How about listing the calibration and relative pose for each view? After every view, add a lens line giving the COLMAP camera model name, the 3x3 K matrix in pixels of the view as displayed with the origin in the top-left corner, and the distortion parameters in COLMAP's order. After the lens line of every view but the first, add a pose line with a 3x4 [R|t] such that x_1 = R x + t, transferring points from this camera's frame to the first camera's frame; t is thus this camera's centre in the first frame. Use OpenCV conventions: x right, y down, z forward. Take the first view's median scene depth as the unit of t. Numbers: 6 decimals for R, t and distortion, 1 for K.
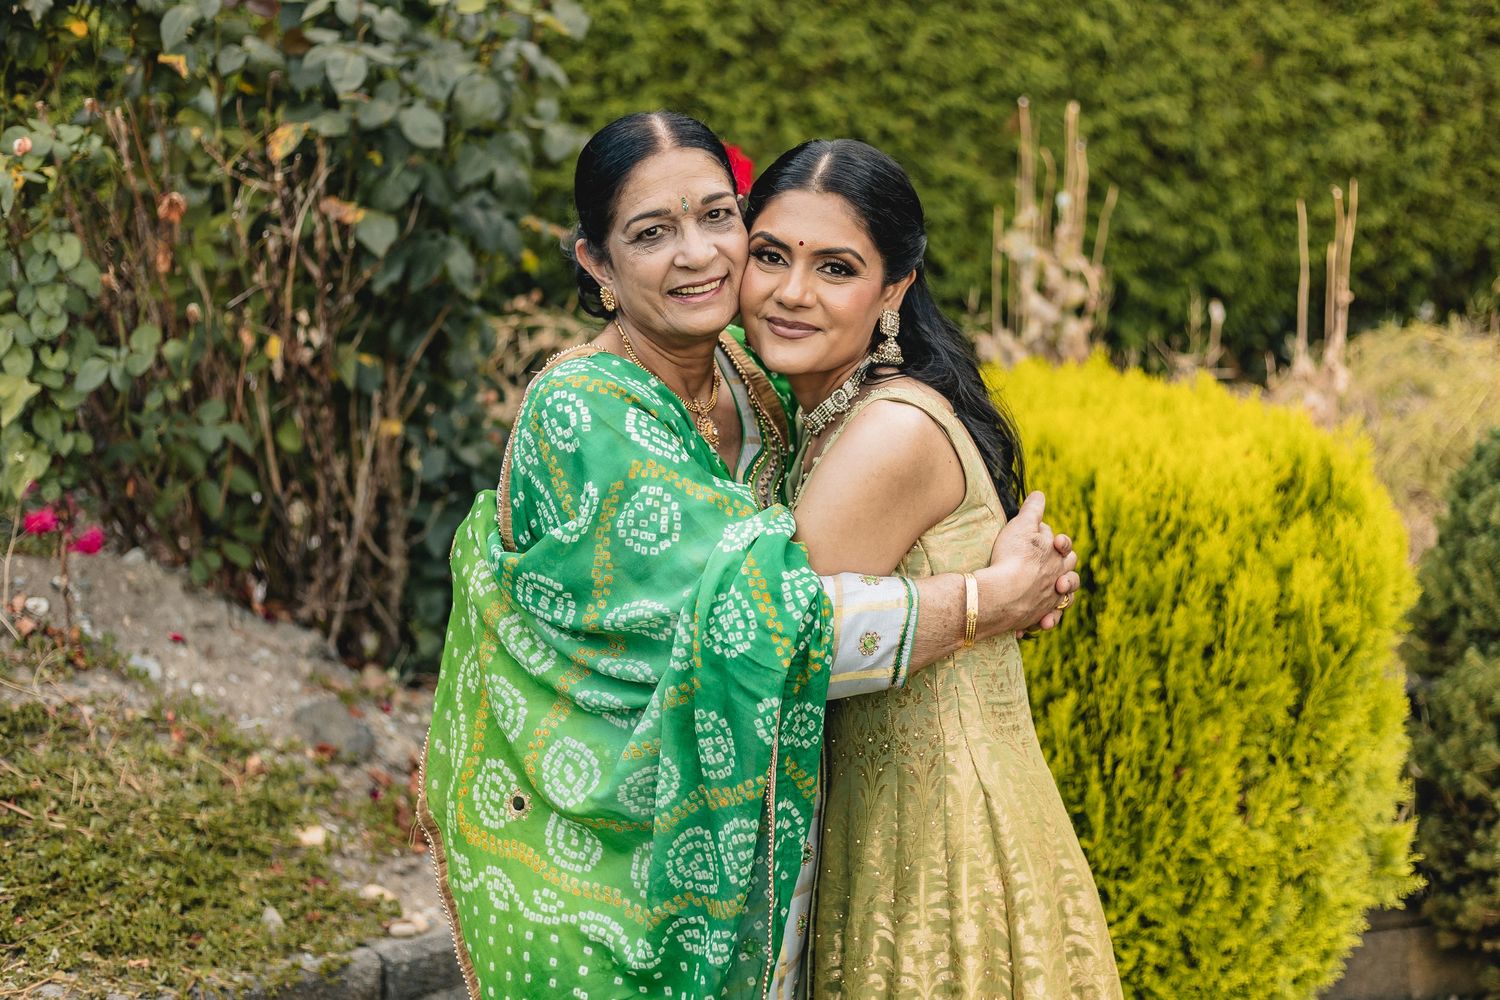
lens RADIAL K [[2256.6, 0, 729.5], [0, 2256.6, 468.1], [0, 0, 1]] dist [0.007586, 0.000000]
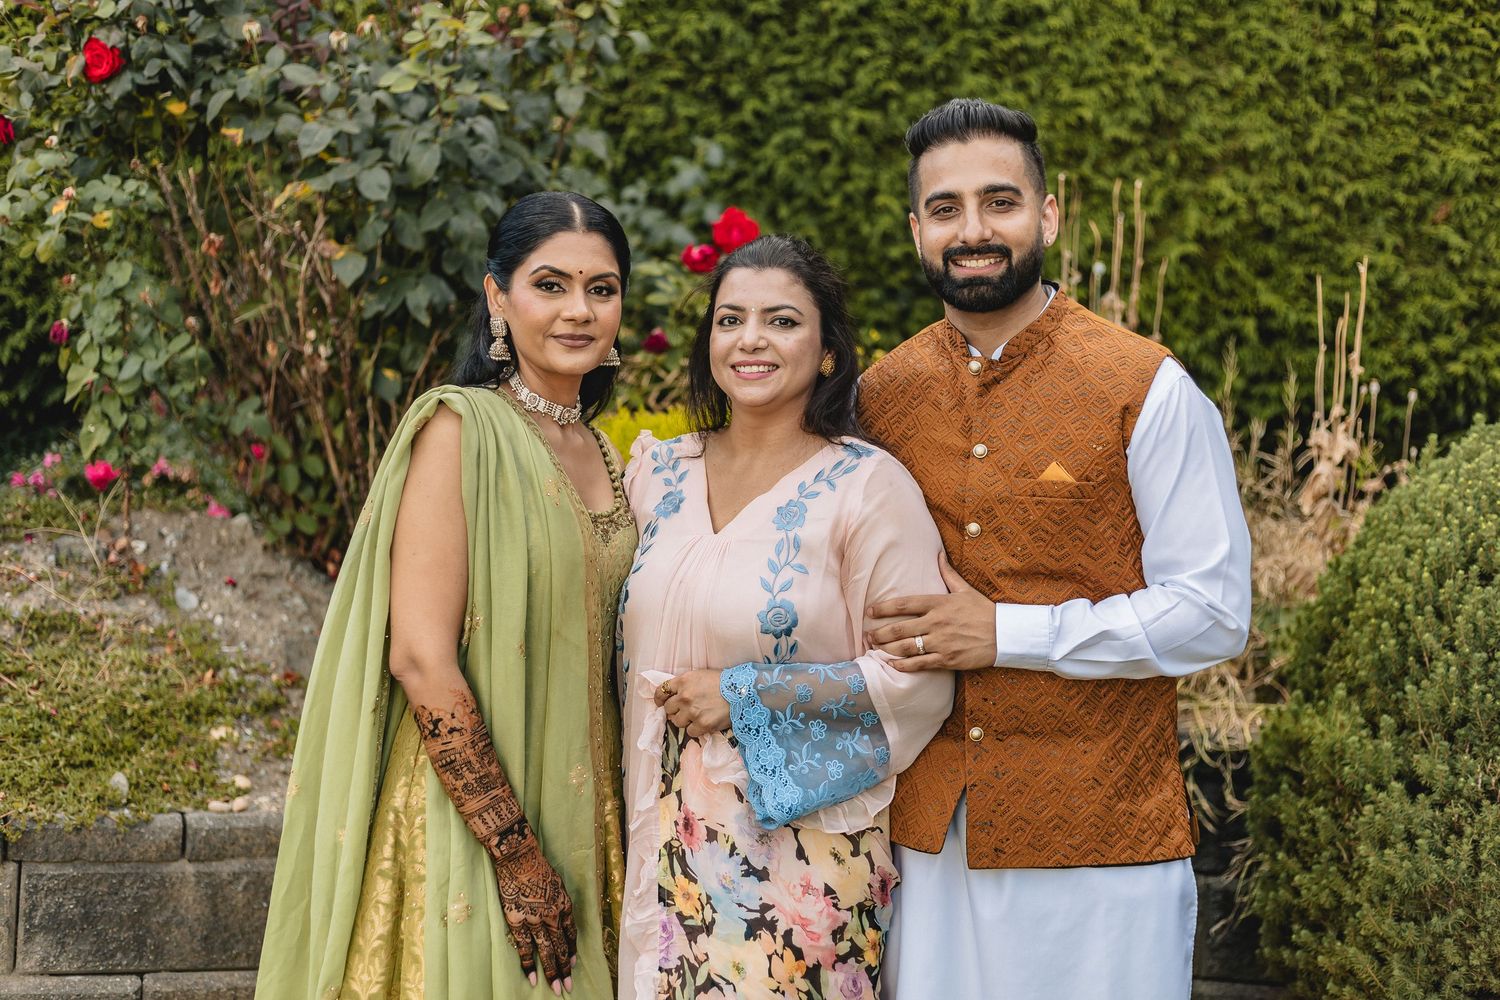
lens RADIAL K [[2165.1, 0, 770.2], [0, 2165.1, 495.6], [0, 0, 1]] dist [0.001148, 0.000000]
pose [[0.910471, 0.068637, -0.407837, 0.555685], [-0.079720, 0.996765, -0.010217, 0.015260], [0.405817, 0.041815, 0.912997, 0.000284]]
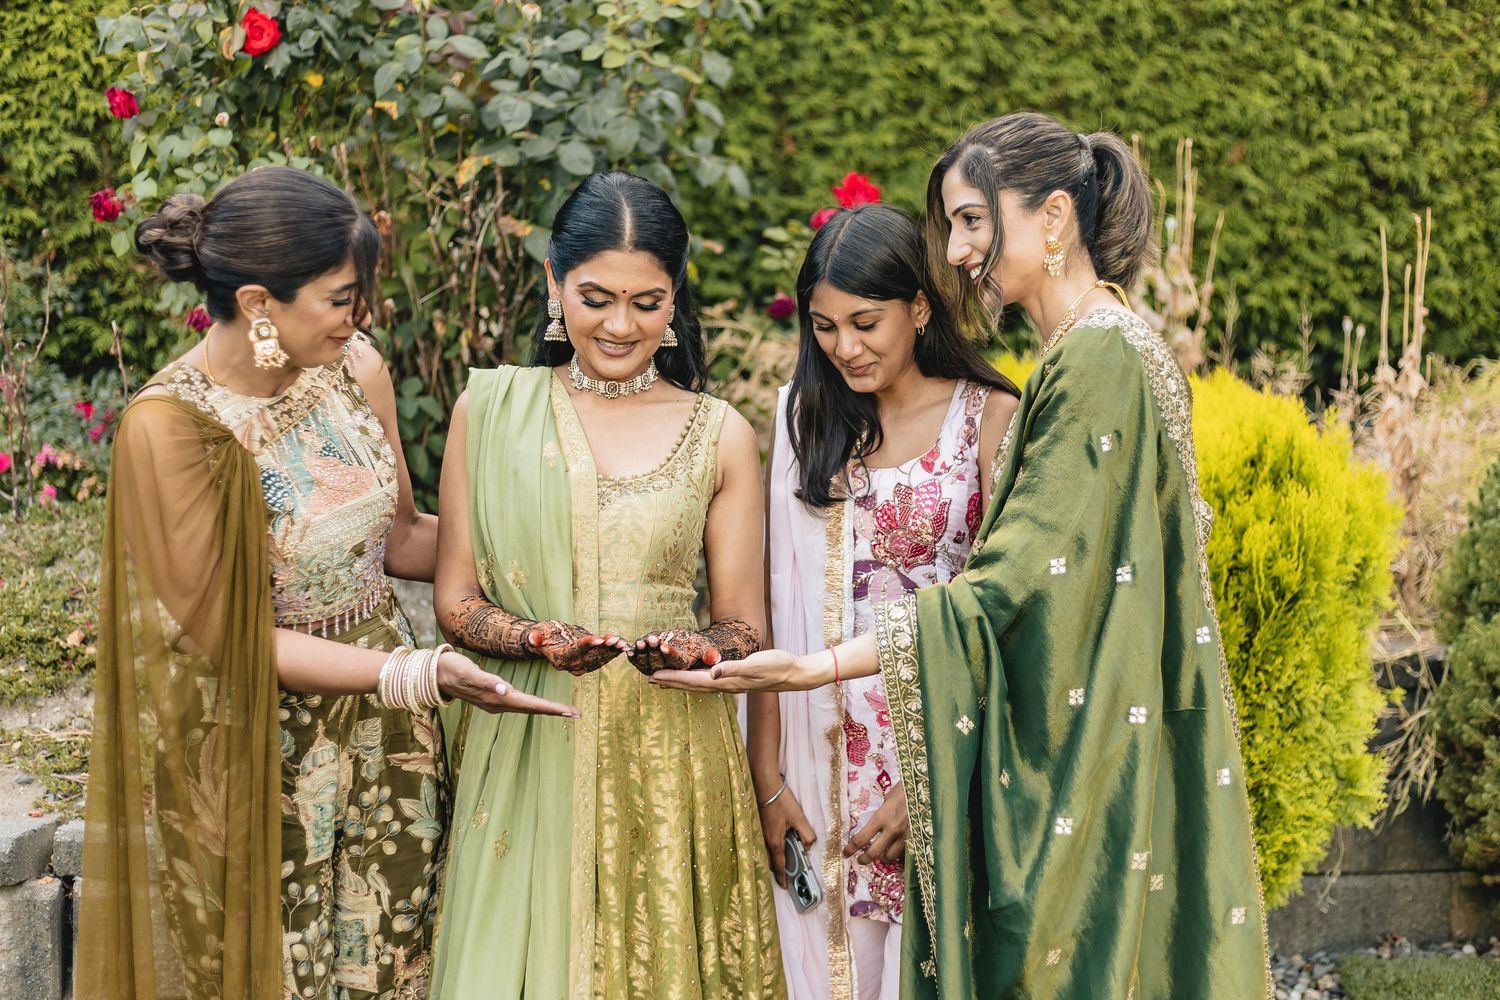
lens RADIAL K [[2256.6, 0, 758.3], [0, 2256.6, 486.0], [0, 0, 1]] dist [0.007586, 0.000000]
pose [[0.987569, 0.025915, -0.155036, 0.156895], [-0.026424, 0.999650, -0.001221, 0.026484], [0.154950, 0.005302, 0.987908, -0.203974]]
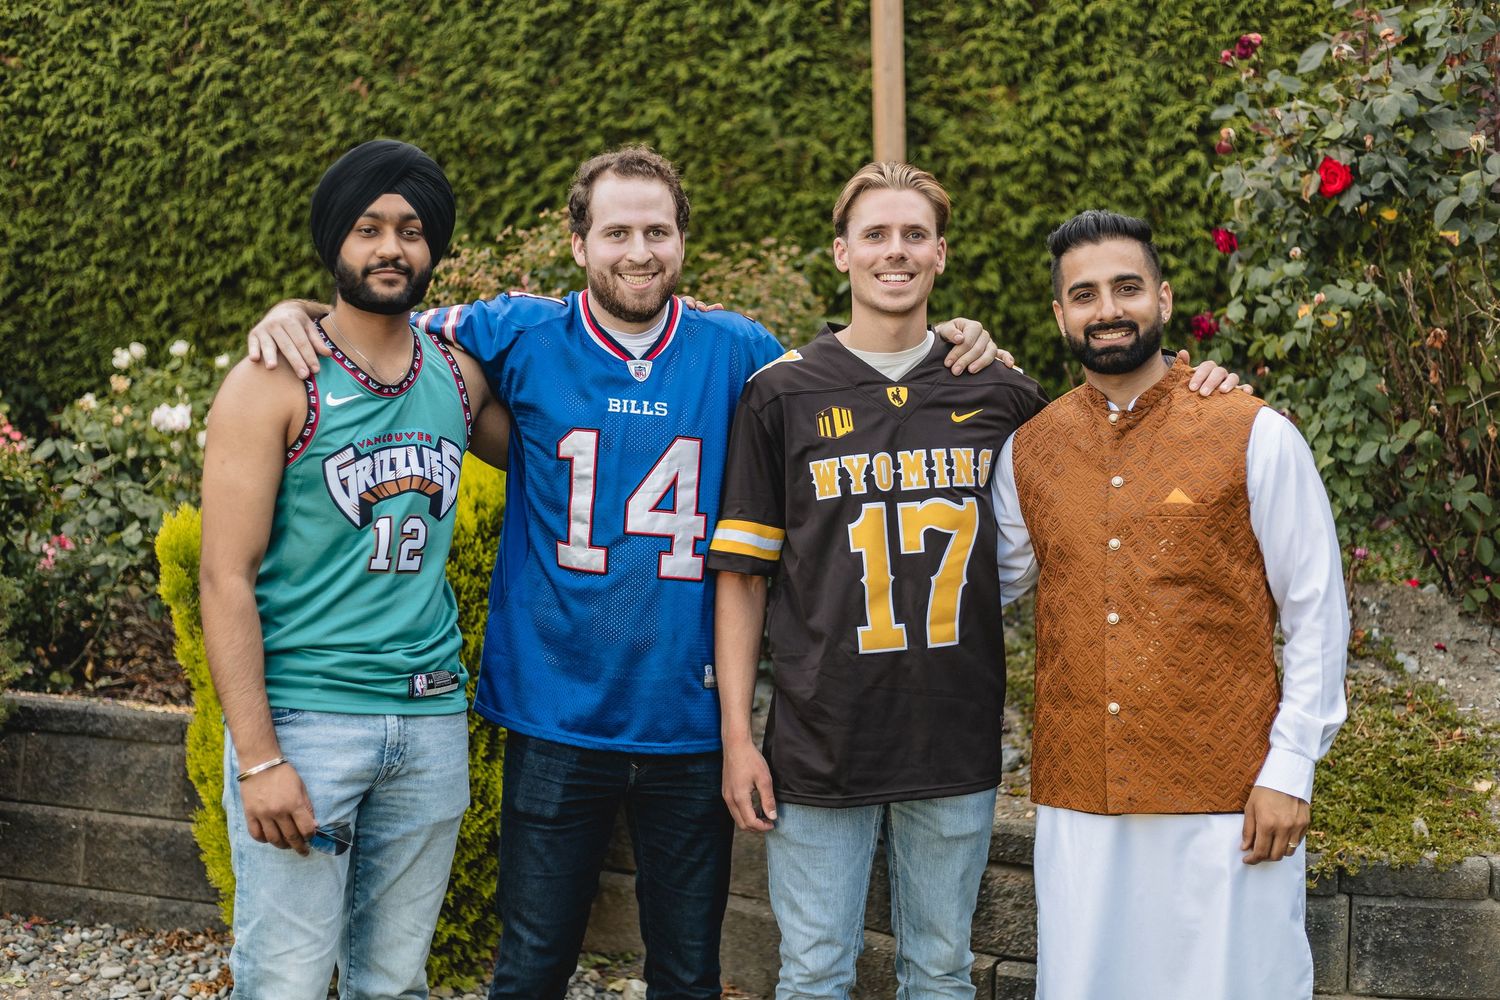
lens RADIAL K [[2256.6, 0, 728.6], [0, 2256.6, 483.6], [0, 0, 1]] dist [0.007586, 0.000000]
pose [[0.729468, 0.040713, -0.682802, 0.396179], [-0.071576, 0.997290, -0.017002, 0.031383], [0.680260, 0.061275, 0.730405, -0.329911]]
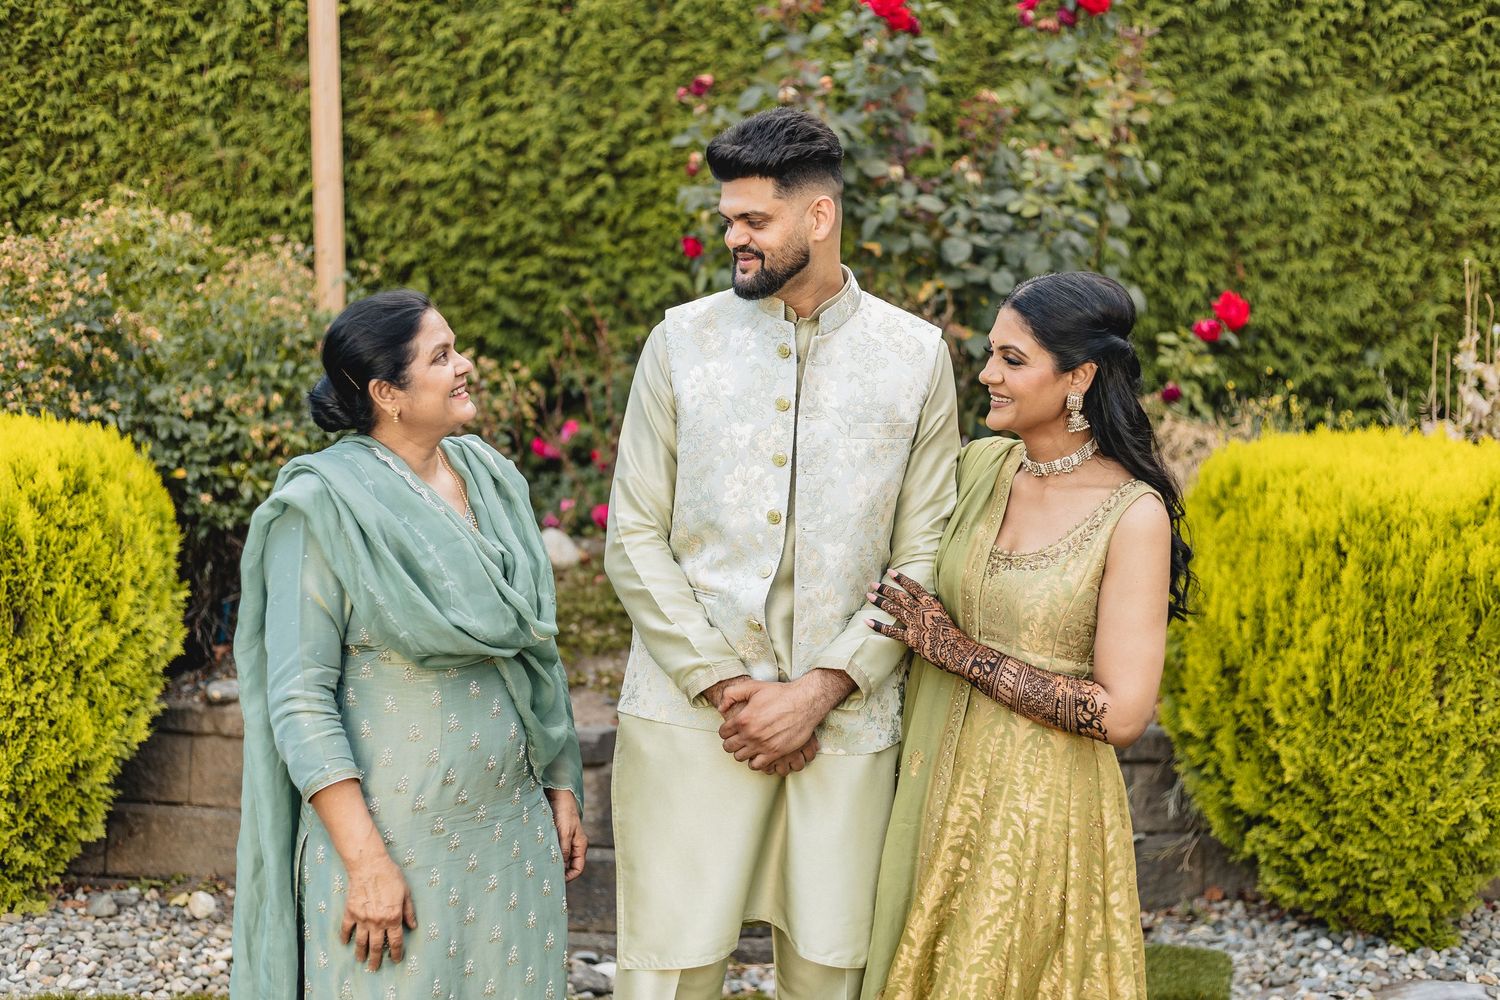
lens RADIAL K [[2165.1, 0, 756.8], [0, 2165.1, 494.3], [0, 0, 1]] dist [0.001148, 0.000000]
pose [[0.912060, 0.032643, -0.408755, 0.365747], [-0.053537, 0.997773, -0.039777, 0.083216], [0.406546, 0.058162, 0.911777, -0.559299]]
